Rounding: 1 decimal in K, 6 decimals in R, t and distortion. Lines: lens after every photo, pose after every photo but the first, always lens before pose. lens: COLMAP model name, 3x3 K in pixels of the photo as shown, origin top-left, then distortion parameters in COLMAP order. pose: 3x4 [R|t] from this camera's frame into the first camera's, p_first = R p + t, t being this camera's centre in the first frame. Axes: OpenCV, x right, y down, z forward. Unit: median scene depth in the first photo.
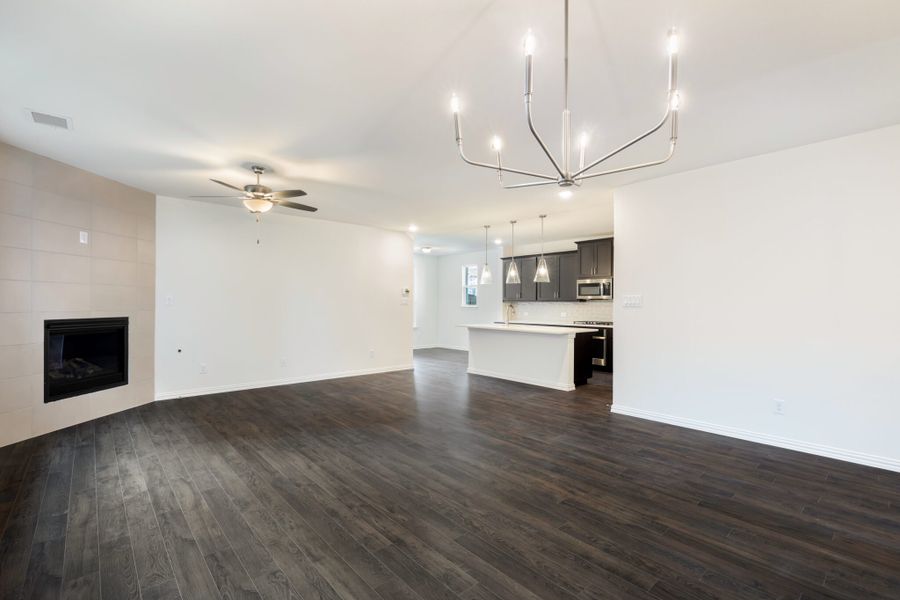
lens RADIAL K [[420.4, 0, 447.7], [0, 420.4, 305.6], [0, 0, 1]] dist [-0.002960, 0.000002]
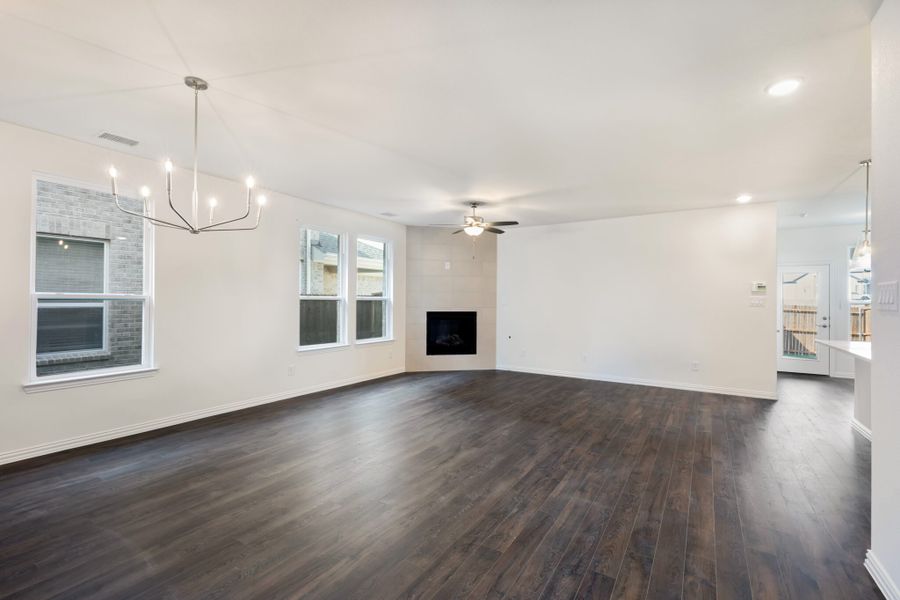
lens RADIAL K [[401.0, 0, 442.6], [0, 401.0, 300.0], [0, 0, 1]] dist [0.019397, -0.000036]
pose [[0.260398, -0.004750, -0.965490, 0.831186], [-0.009475, 0.999927, -0.007475, -0.005140], [0.965455, 0.011095, 0.260334, 0.598294]]
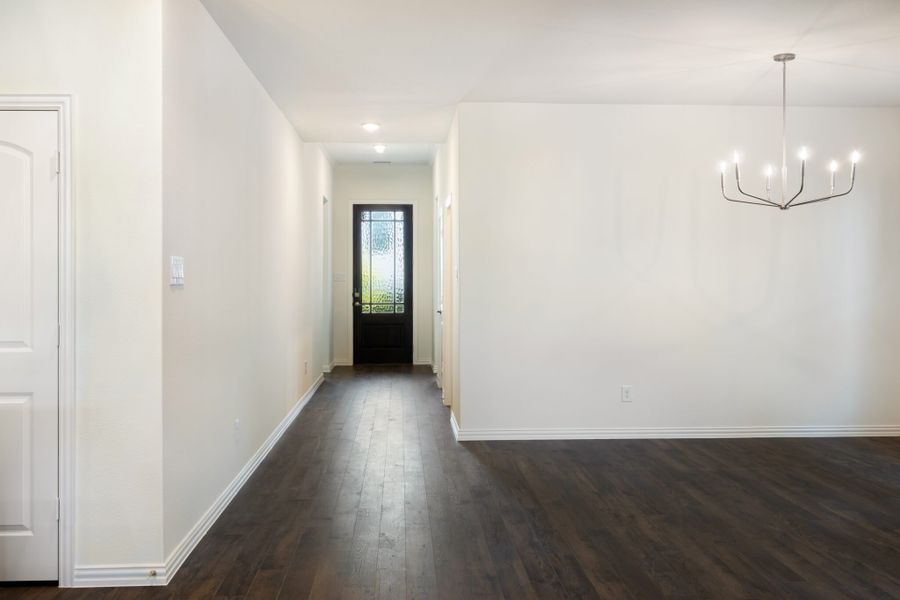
lens RADIAL K [[801.2, 0, 449.5], [0, 801.2, 280.0], [0, 0, 1]] dist [0.004922, 0.002451]
pose [[-0.784621, 0.000372, 0.619976, -0.263232], [0.001480, 0.999998, 0.001273, -0.003428], [-0.619974, 0.001916, -0.784620, 1.699545]]
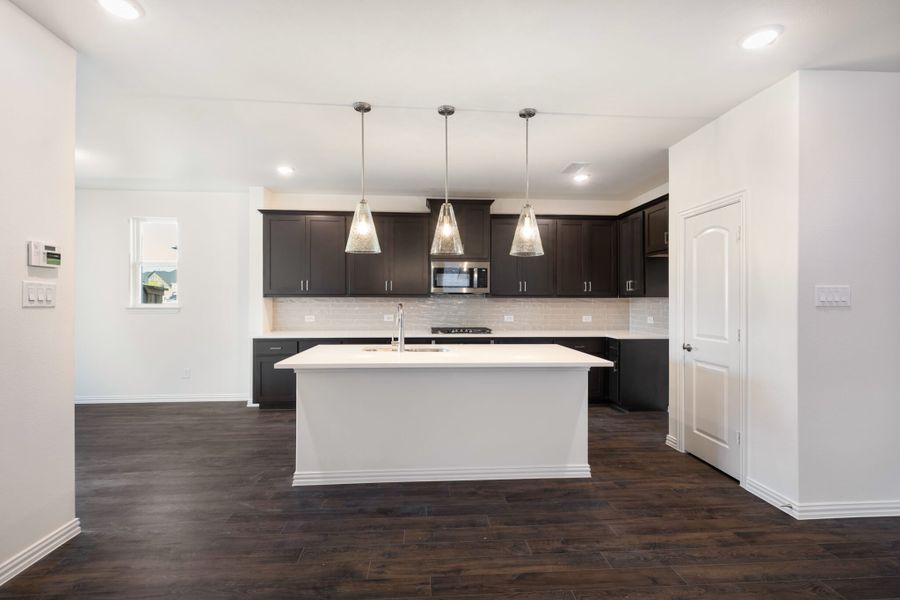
lens RADIAL K [[401.0, 0, 442.6], [0, 401.0, 300.0], [0, 0, 1]] dist [0.019397, -0.000036]
pose [[0.596380, -0.002641, 0.802698, -0.305398], [0.005098, 0.999987, -0.000498, -0.009129], [-0.802686, 0.004389, 0.596385, 1.281943]]
